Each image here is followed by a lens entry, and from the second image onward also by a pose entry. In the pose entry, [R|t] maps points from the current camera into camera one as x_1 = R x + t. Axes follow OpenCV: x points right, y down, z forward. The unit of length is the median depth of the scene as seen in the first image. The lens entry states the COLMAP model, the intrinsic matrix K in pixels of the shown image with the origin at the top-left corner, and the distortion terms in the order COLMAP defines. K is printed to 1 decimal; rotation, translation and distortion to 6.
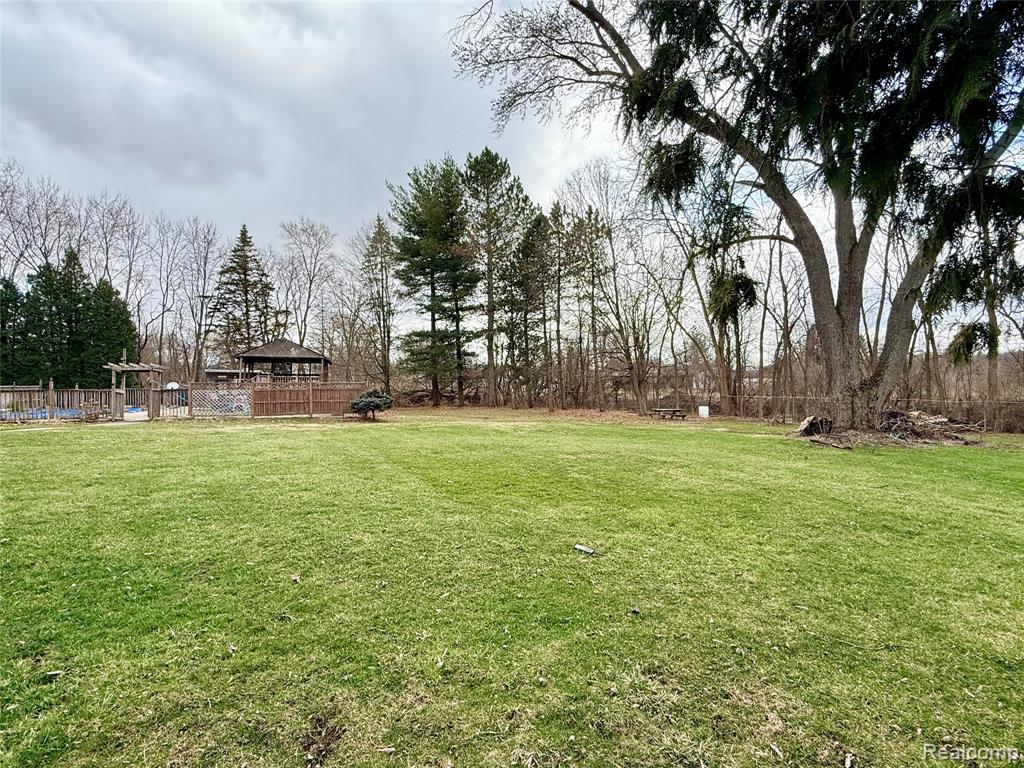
lens RADIAL K [[499.9, 0, 511.4], [0, 499.9, 387.3], [0, 0, 1]] dist [-0.002537, -0.001294]
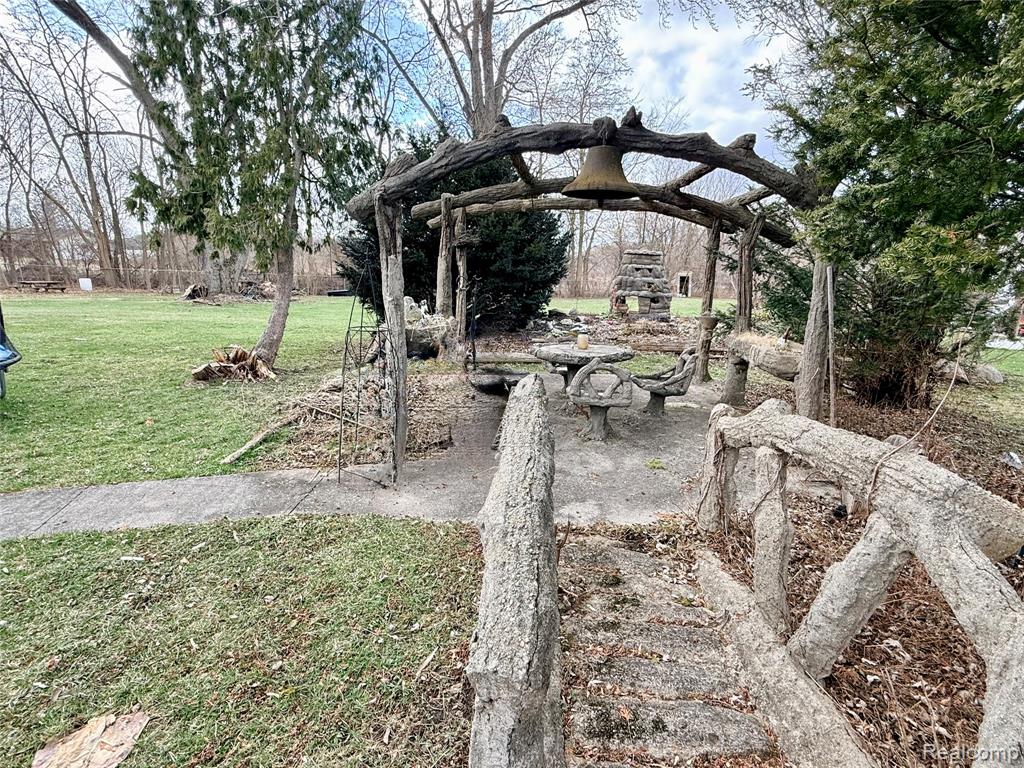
lens RADIAL K [[499.9, 0, 508.8], [0, 499.9, 387.5], [0, 0, 1]] dist [-0.002537, -0.001294]
pose [[0.467478, -0.184551, 0.864526, -0.215546], [-0.034161, 0.973464, 0.226278, -0.006455], [-0.883345, -0.135312, 0.448768, -0.392983]]
